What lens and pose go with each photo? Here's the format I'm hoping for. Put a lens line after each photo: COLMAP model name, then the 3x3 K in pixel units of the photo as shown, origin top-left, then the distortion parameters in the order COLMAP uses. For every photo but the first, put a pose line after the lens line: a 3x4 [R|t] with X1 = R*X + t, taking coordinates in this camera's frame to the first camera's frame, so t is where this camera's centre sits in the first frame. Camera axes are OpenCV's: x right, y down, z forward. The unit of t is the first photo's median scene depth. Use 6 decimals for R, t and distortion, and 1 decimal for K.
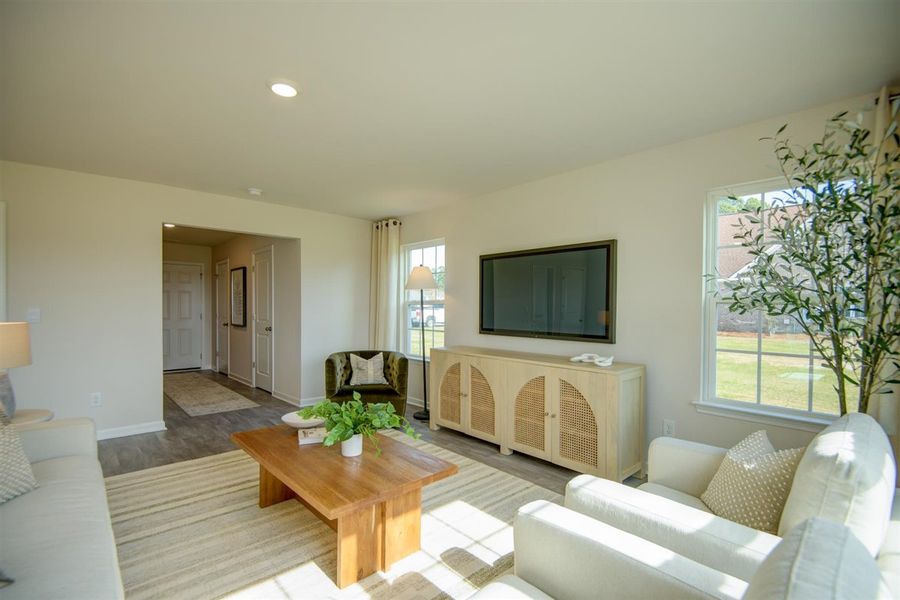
lens RADIAL K [[415.6, 0, 447.3], [0, 415.6, 312.4], [0, 0, 1]] dist [0.029467, -0.023518]
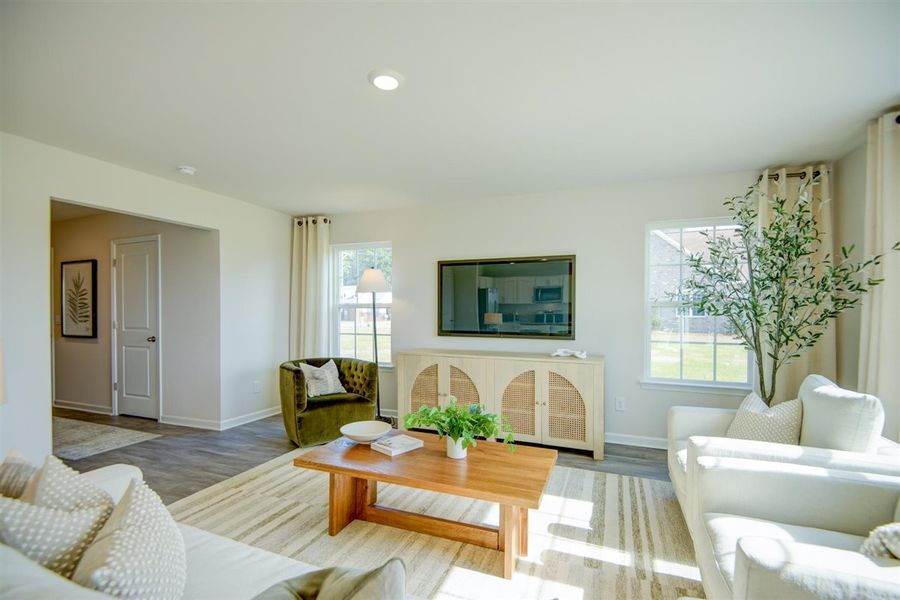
lens RADIAL K [[415.6, 0, 447.3], [0, 415.6, 312.4], [0, 0, 1]] dist [0.029467, -0.023518]
pose [[0.904136, -0.008732, 0.427156, -0.349133], [0.011016, 0.999935, -0.002877, -0.003973], [-0.427103, 0.007307, 0.904173, 0.046702]]
